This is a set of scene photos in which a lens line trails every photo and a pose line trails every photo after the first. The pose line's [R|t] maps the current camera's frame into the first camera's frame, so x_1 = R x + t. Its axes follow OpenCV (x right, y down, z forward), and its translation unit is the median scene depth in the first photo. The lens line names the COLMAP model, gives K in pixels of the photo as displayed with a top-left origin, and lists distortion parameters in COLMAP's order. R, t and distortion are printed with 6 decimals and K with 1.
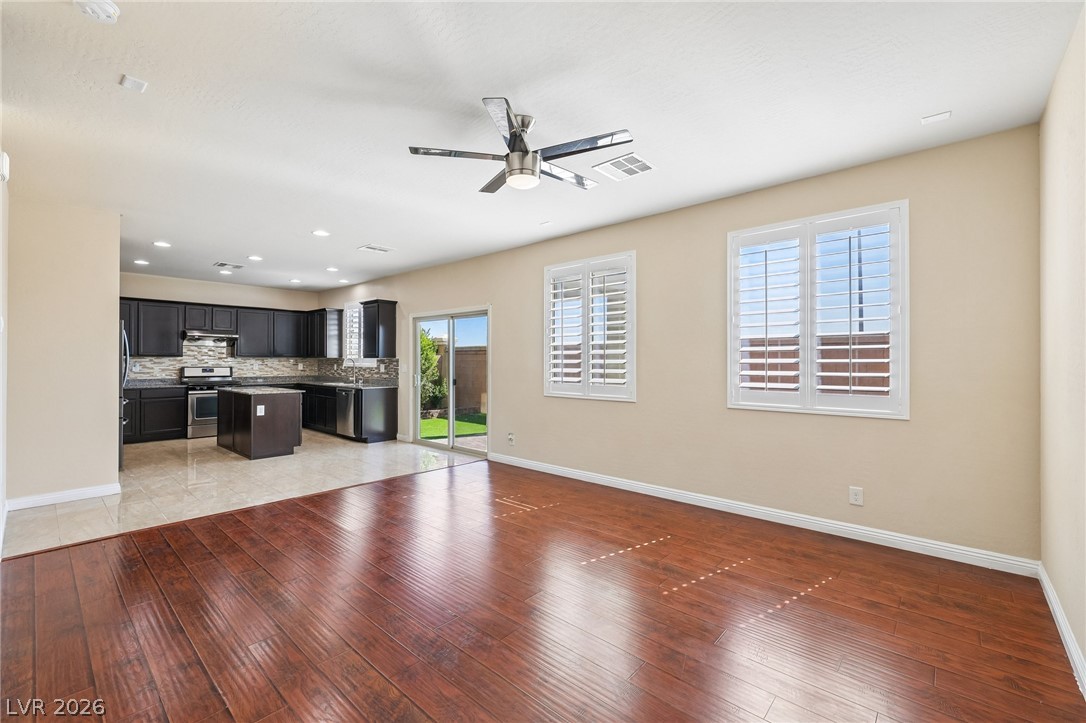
lens RADIAL K [[457.6, 0, 542.1], [0, 457.6, 361.7], [0, 0, 1]] dist [0.000046, -0.000168]
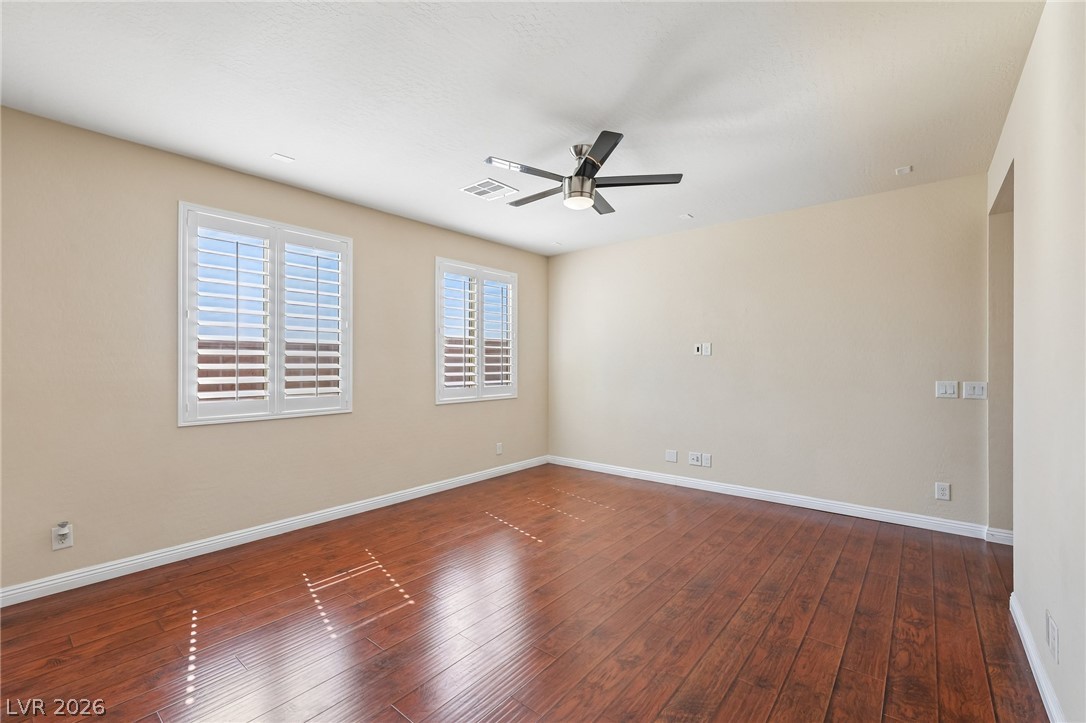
lens RADIAL K [[457.6, 0, 538.6], [0, 457.6, 364.4], [0, 0, 1]] dist [0.000046, -0.000168]
pose [[-0.033287, 0.003897, 0.999438, -0.770890], [0.006811, 0.999970, -0.003673, 0.003322], [-0.999423, 0.006685, -0.033313, 0.763249]]
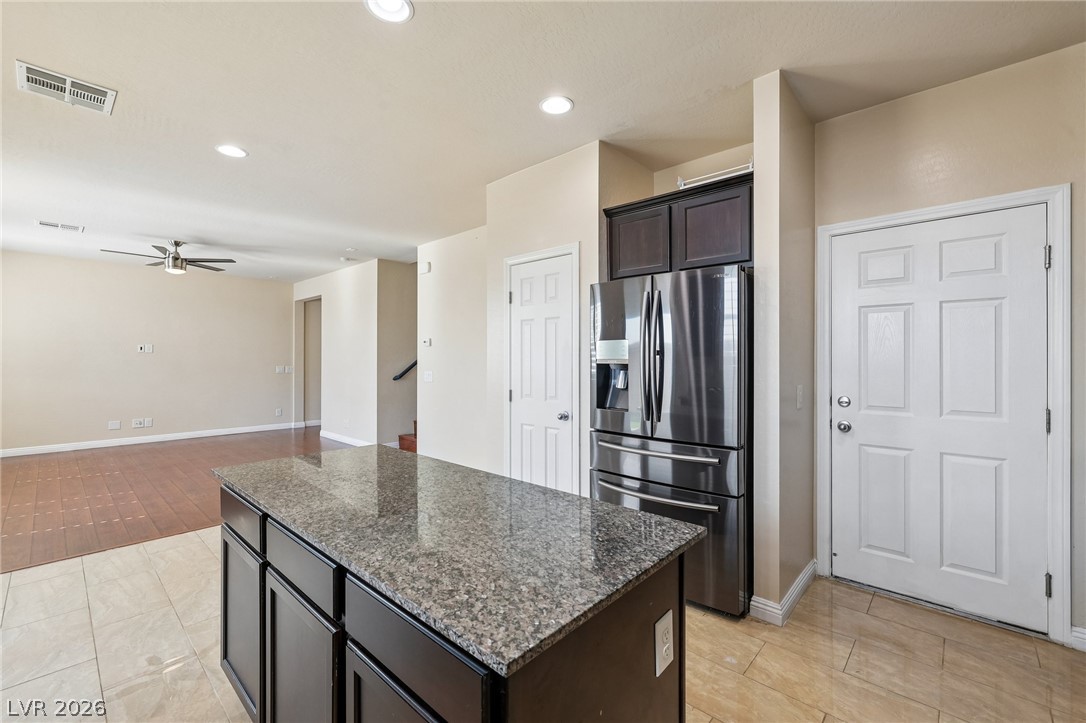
lens RADIAL K [[457.6, 0, 540.3], [0, 457.6, 360.2], [0, 0, 1]] dist [0.000046, -0.000168]
pose [[-0.999144, 0.000120, 0.041360, -1.135055], [0.000374, 0.999981, 0.006129, -0.002127], [-0.041358, 0.006139, -0.999126, 1.829170]]
